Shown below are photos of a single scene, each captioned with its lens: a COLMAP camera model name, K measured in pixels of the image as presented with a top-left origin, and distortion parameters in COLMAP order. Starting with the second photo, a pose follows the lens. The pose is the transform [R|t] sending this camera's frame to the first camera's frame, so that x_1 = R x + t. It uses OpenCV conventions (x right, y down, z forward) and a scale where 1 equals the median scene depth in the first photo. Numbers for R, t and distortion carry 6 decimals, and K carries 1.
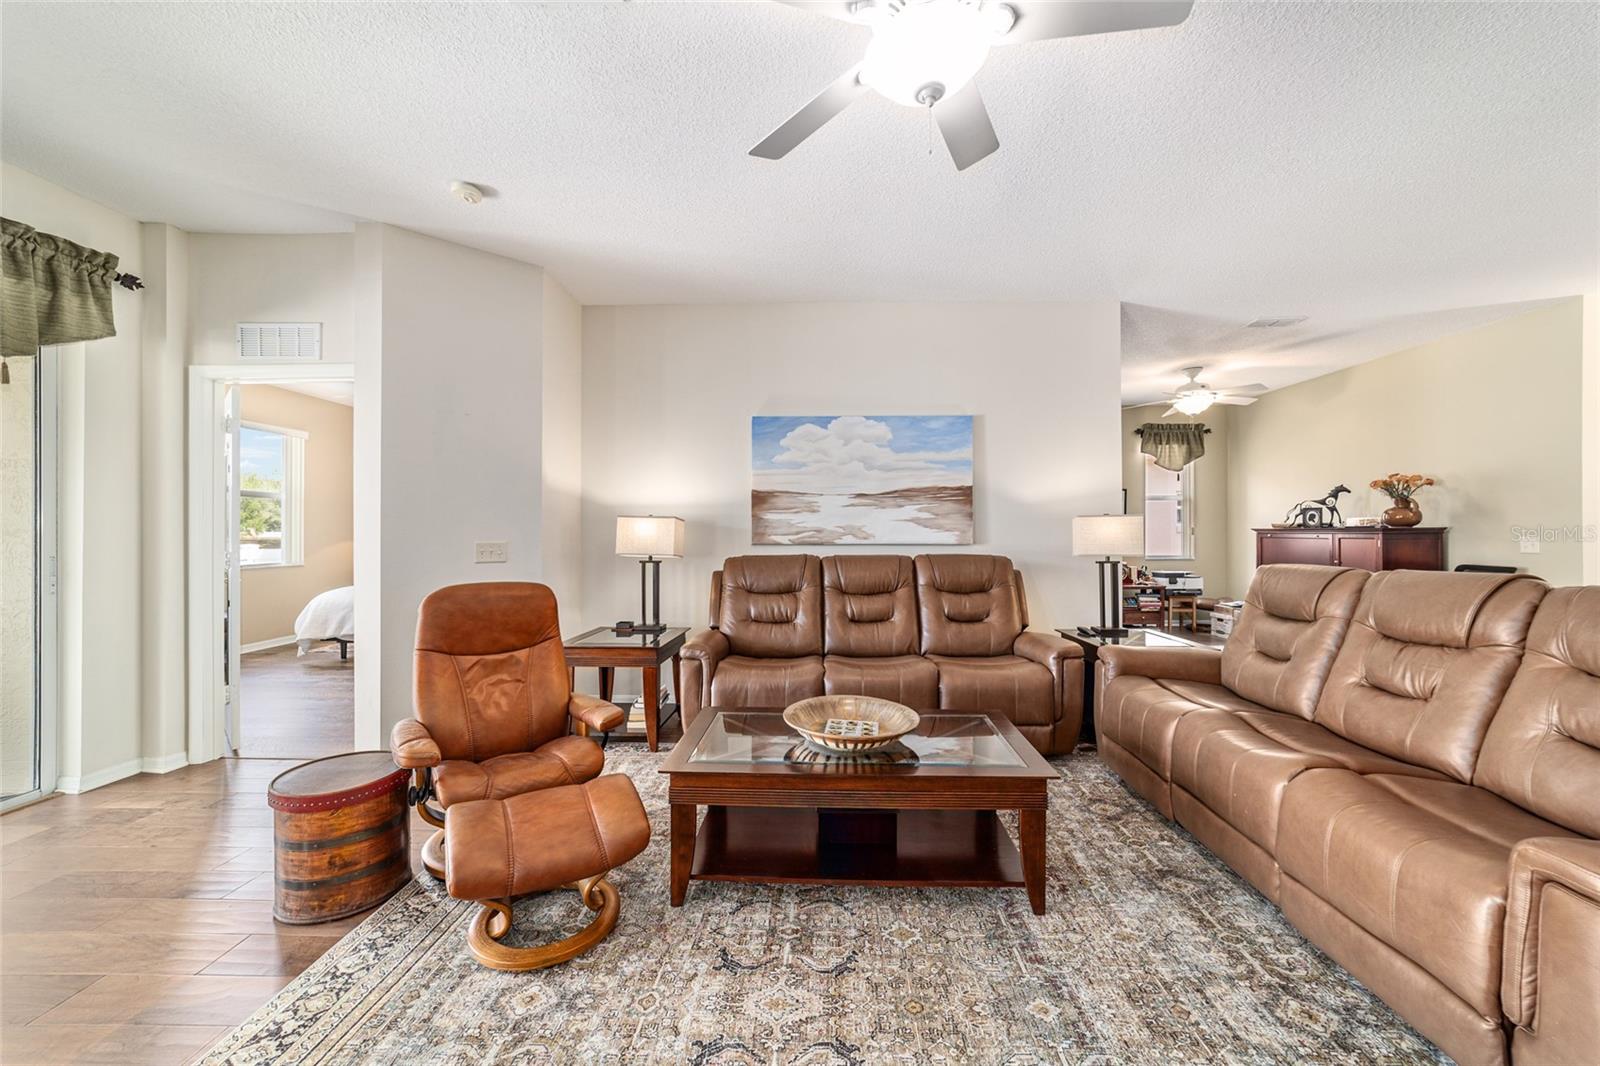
lens RADIAL K [[616.3, 0, 809.3], [0, 616.3, 529.2], [0, 0, 1]] dist [-0.015528, 0.007063]
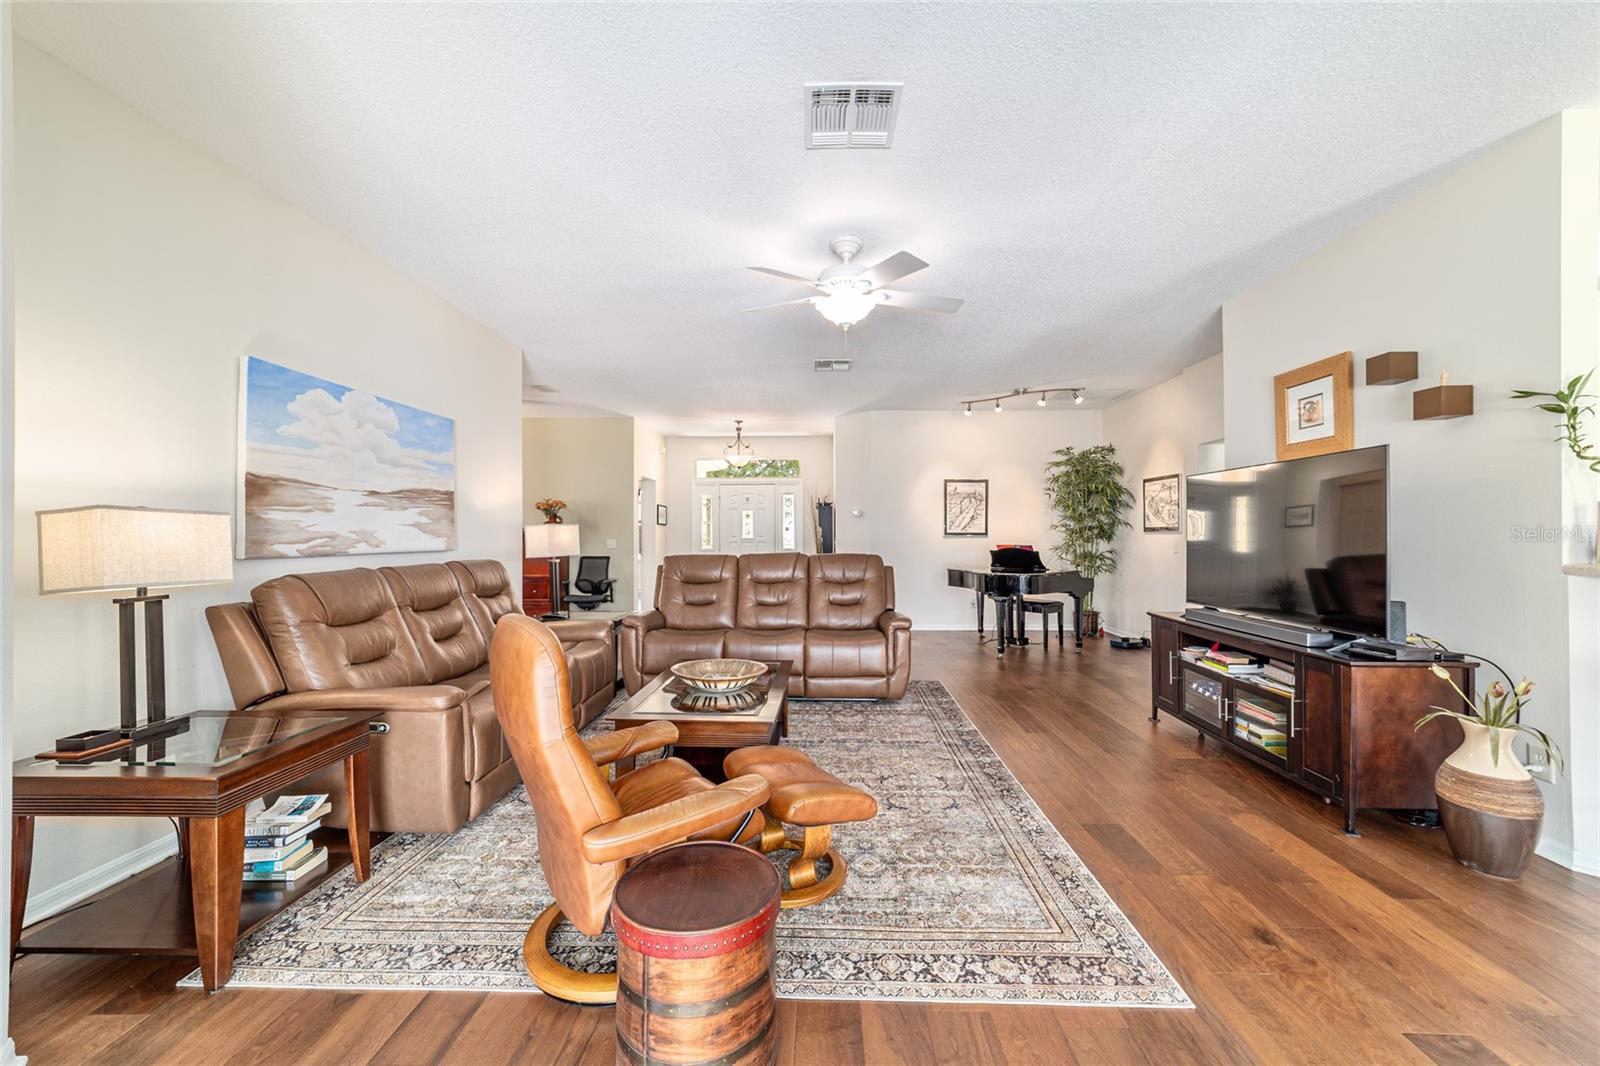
lens RADIAL K [[616.3, 0, 807.8], [0, 616.3, 529.1], [0, 0, 1]] dist [-0.015528, 0.007063]
pose [[0.001799, 0.010184, 0.999947, -0.716317], [-0.001327, 0.999947, -0.010182, -0.000324], [-0.999998, -0.001308, 0.001813, 0.428928]]
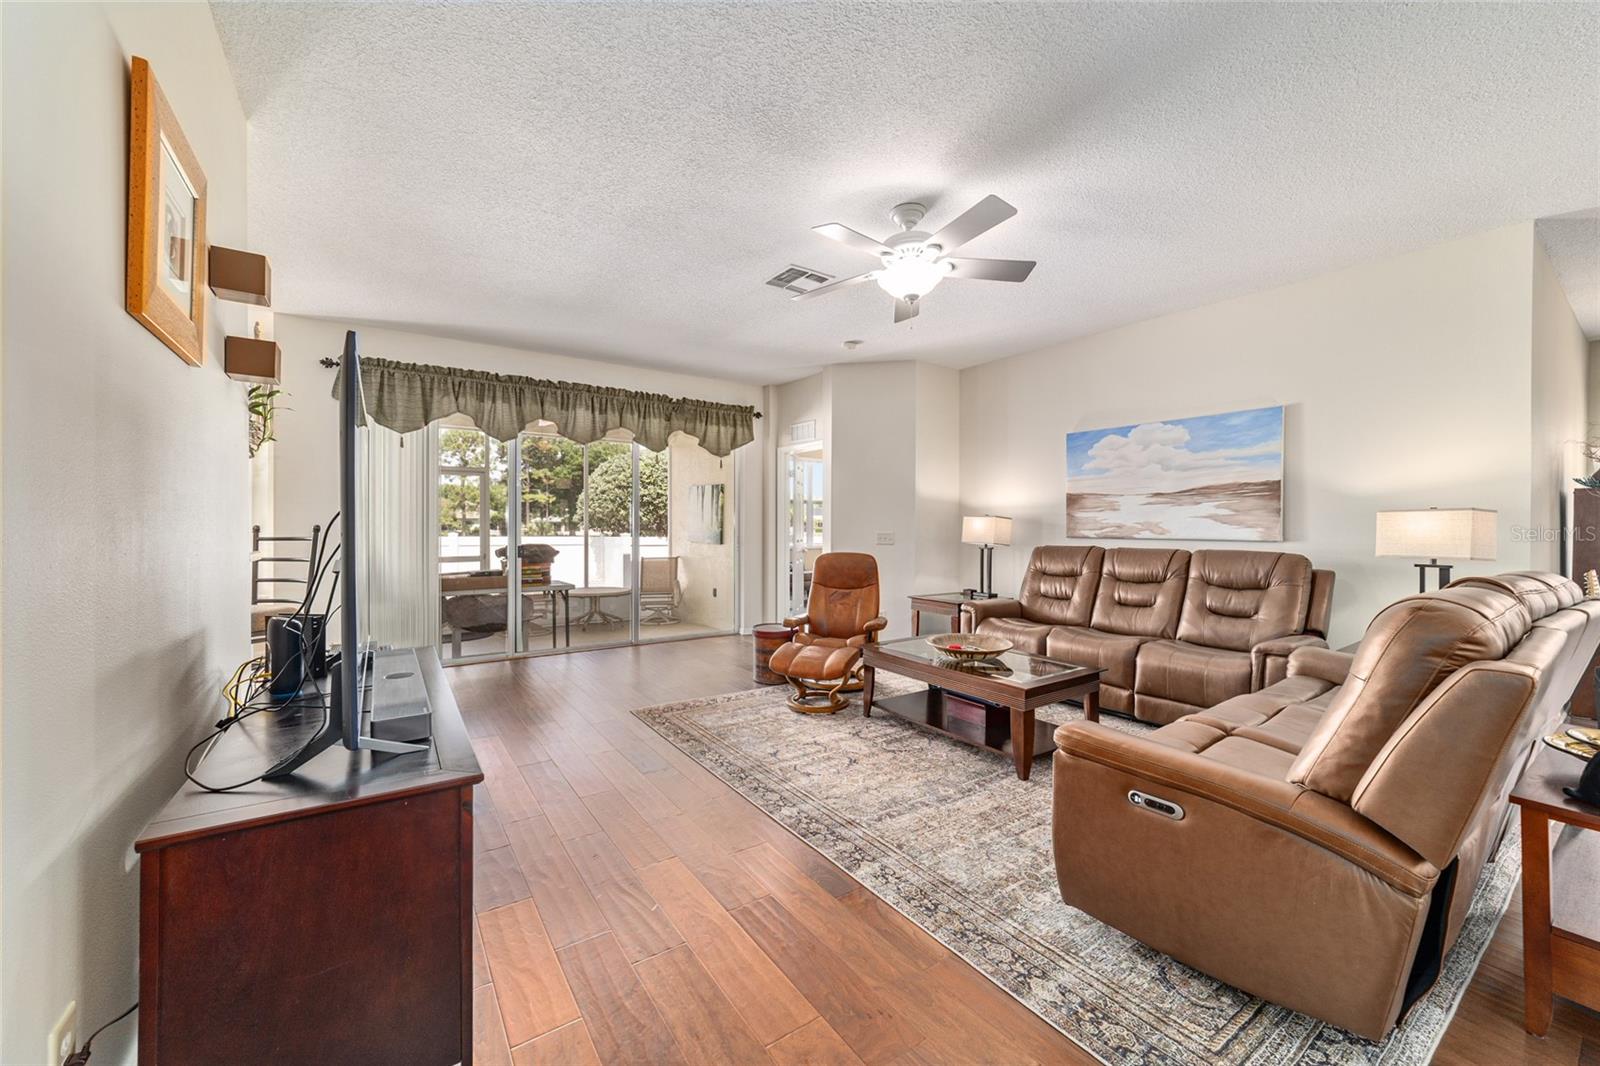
lens RADIAL K [[616.3, 0, 800.8], [0, 616.3, 523.6], [0, 0, 1]] dist [-0.015528, 0.007063]
pose [[0.589674, 0.000940, -0.807641, 0.590067], [-0.001041, 0.999999, 0.000404, -0.002860], [0.807641, 0.000603, 0.589674, -0.157007]]
